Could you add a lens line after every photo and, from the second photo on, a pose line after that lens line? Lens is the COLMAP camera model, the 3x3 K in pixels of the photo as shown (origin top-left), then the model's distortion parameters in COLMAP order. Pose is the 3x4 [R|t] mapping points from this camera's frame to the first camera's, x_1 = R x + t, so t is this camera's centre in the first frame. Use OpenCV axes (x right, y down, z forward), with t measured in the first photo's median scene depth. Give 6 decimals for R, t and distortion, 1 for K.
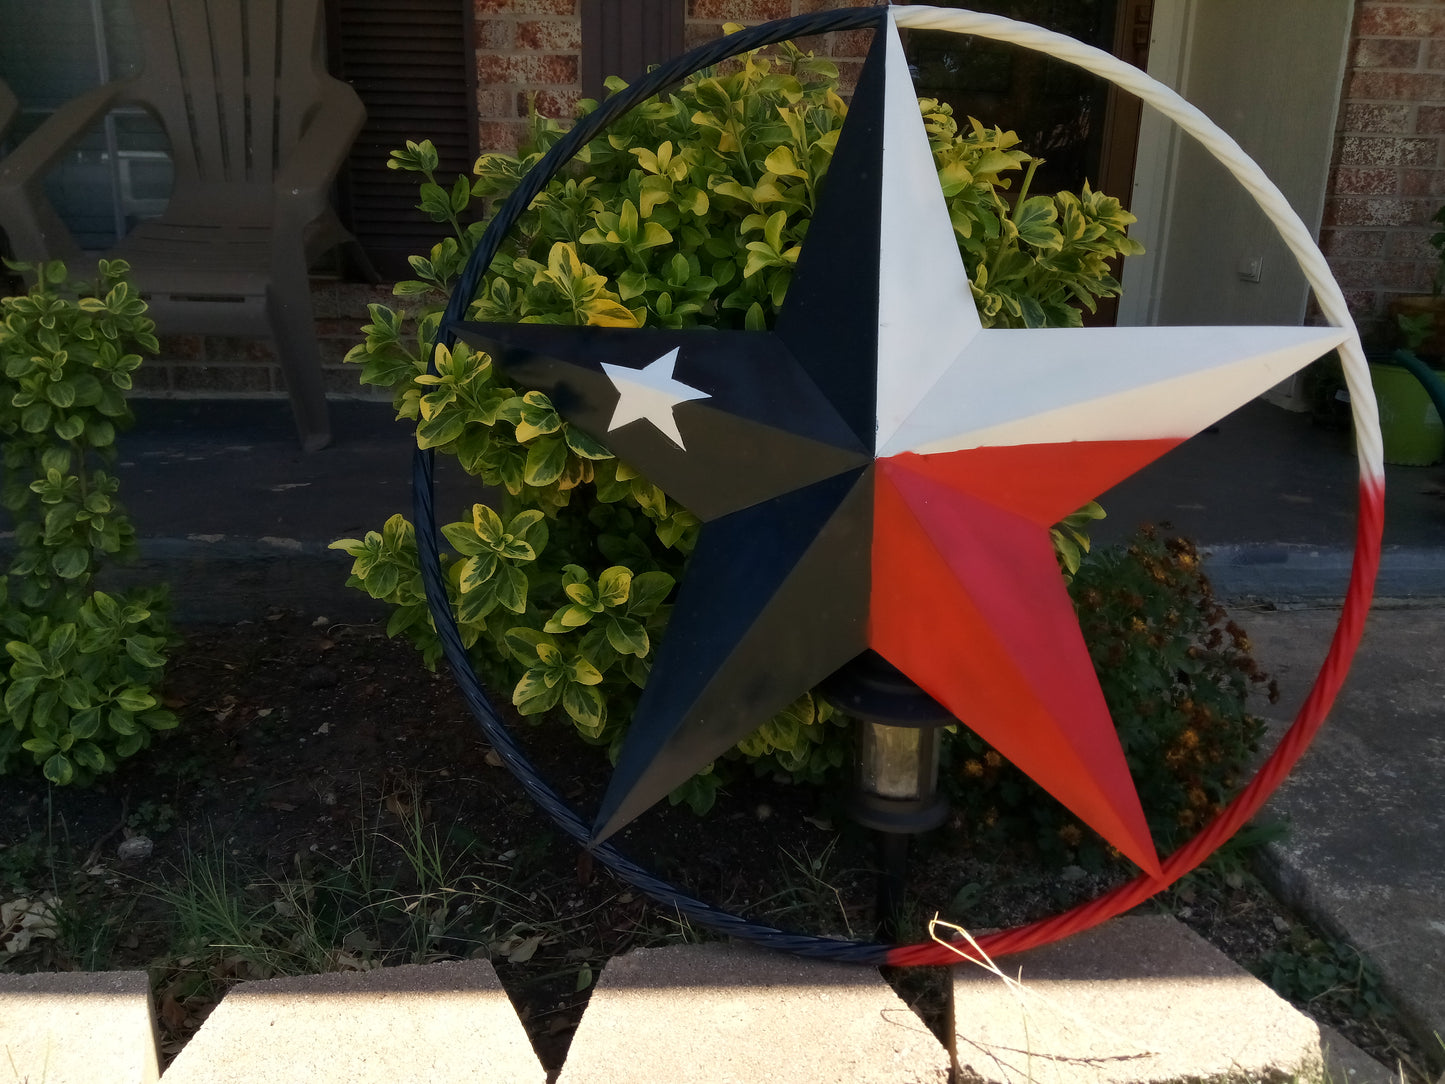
lens RADIAL K [[1137.2, 0, 767.6], [0, 1137.2, 539.4], [0, 0, 1]] dist [0.027473, -0.079286]
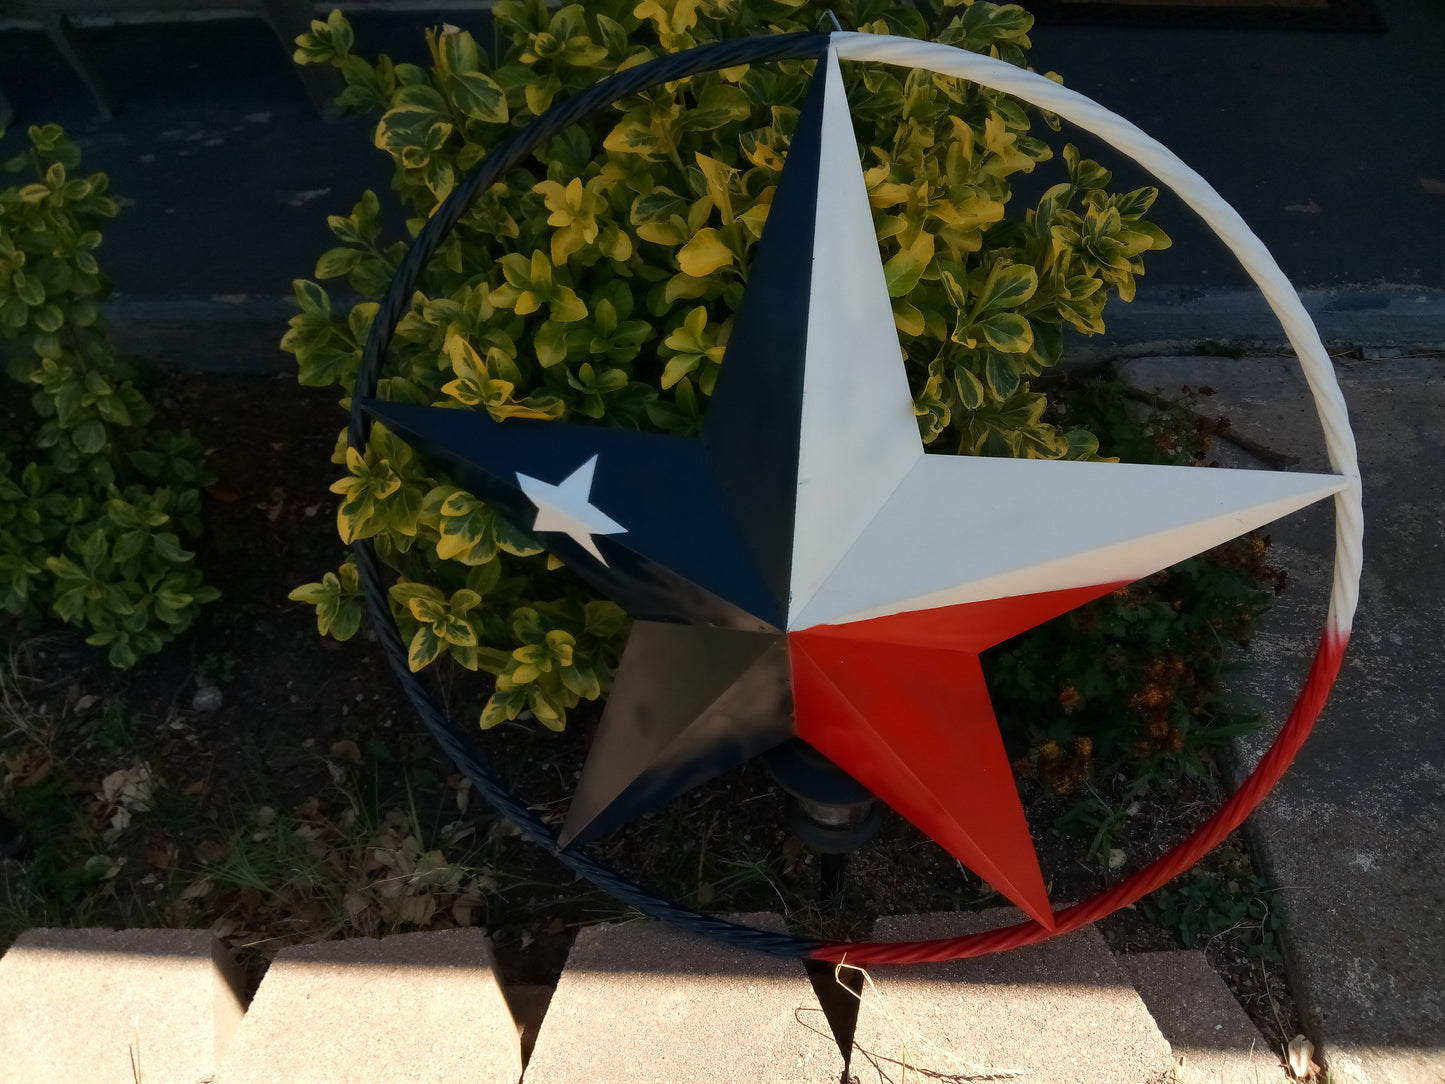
lens RADIAL K [[1137.2, 0, 758.0], [0, 1137.2, 558.7], [0, 0, 1]] dist [0.027473, -0.079286]
pose [[0.993234, 0.043221, -0.107791, 0.148686], [0.013502, 0.878896, 0.476823, -0.507057], [0.115346, -0.475052, 0.872365, 0.155049]]
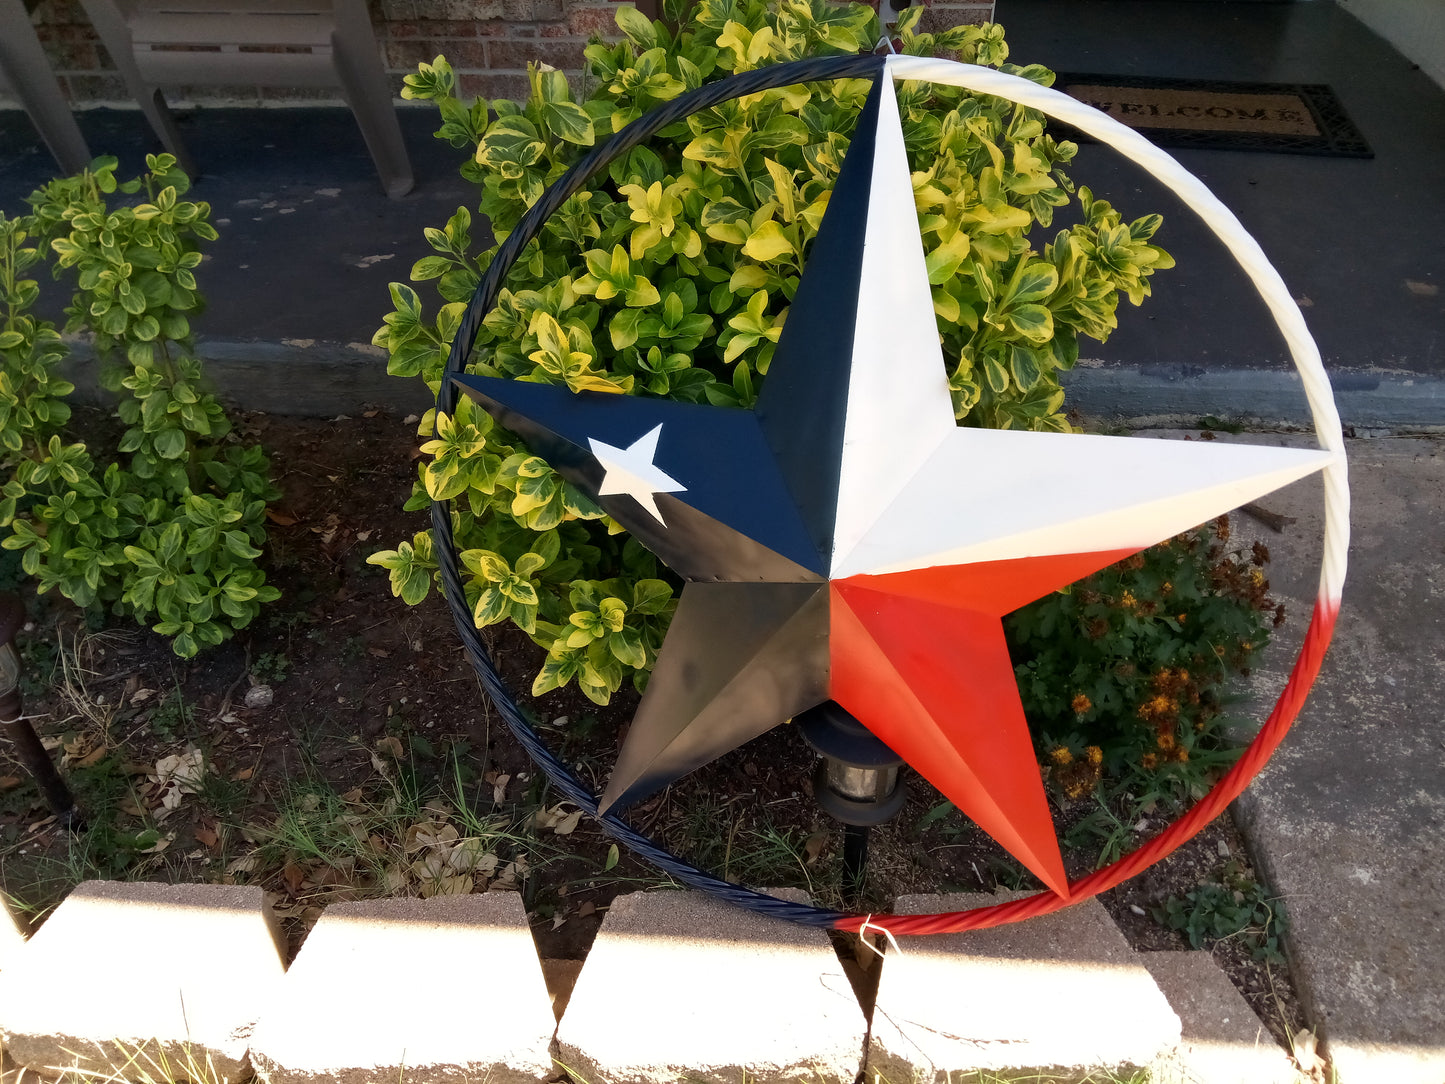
lens RADIAL K [[1137.2, 0, 764.1], [0, 1137.2, 555.8], [0, 0, 1]] dist [0.027473, -0.079286]
pose [[0.991657, 0.064222, -0.111767, 0.131017], [-0.017814, 0.927013, 0.374606, -0.423613], [0.127668, -0.369490, 0.920423, 0.010215]]
